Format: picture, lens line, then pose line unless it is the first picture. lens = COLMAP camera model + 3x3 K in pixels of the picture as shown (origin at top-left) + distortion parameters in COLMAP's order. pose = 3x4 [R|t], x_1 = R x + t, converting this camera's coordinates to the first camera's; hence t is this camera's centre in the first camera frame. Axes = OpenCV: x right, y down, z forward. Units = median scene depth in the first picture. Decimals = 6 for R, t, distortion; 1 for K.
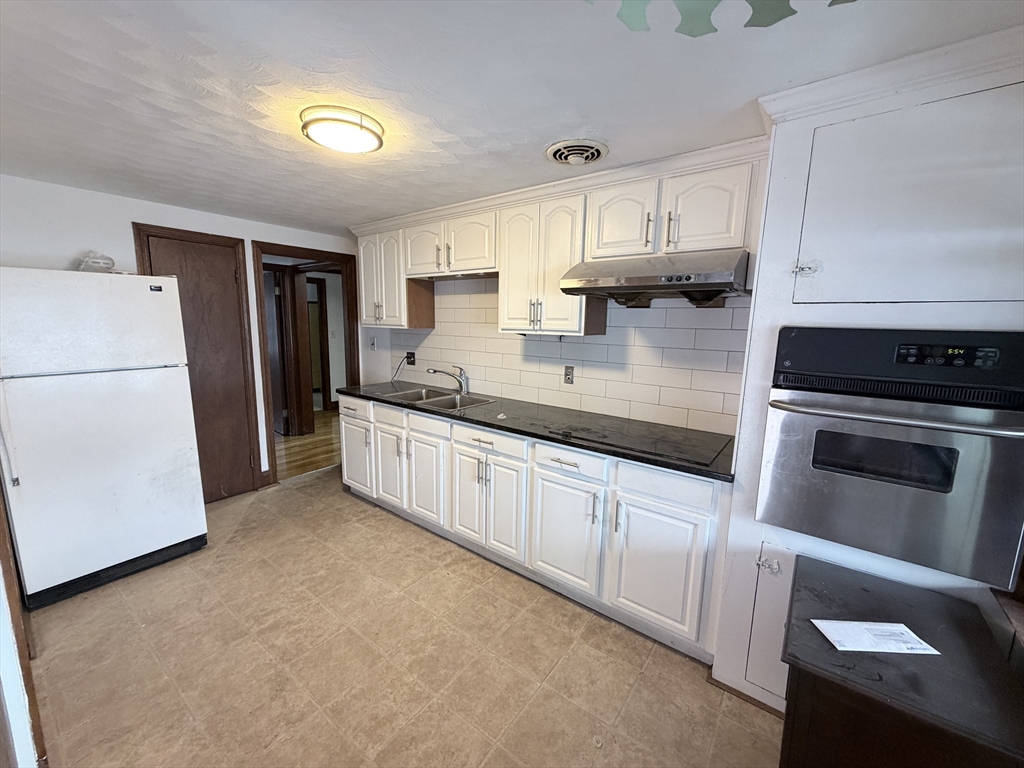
lens RADIAL K [[406.6, 0, 509.3], [0, 406.6, 383.7], [0, 0, 1]] dist [0.002030, -0.000012]
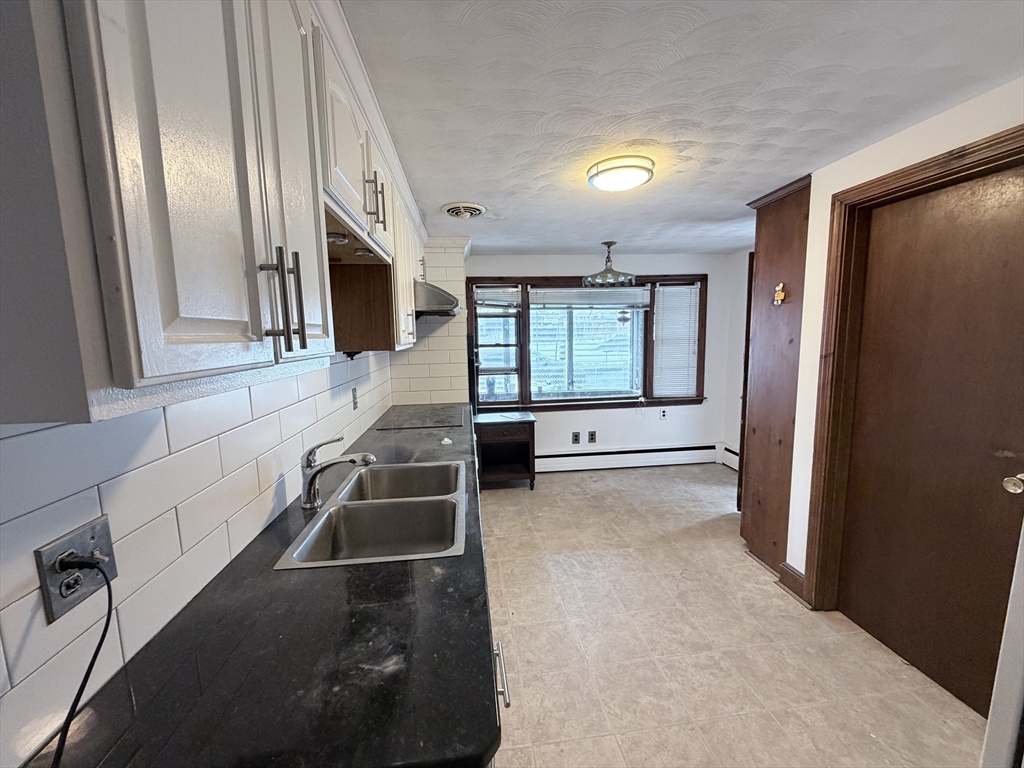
lens RADIAL K [[406.6, 0, 510.4], [0, 406.6, 383.1], [0, 0, 1]] dist [0.002030, -0.000012]
pose [[-0.691725, -0.093805, 0.716042, -0.908412], [0.119751, 0.962901, 0.241828, -0.292950], [-0.712163, 0.253025, -0.654830, 1.794751]]
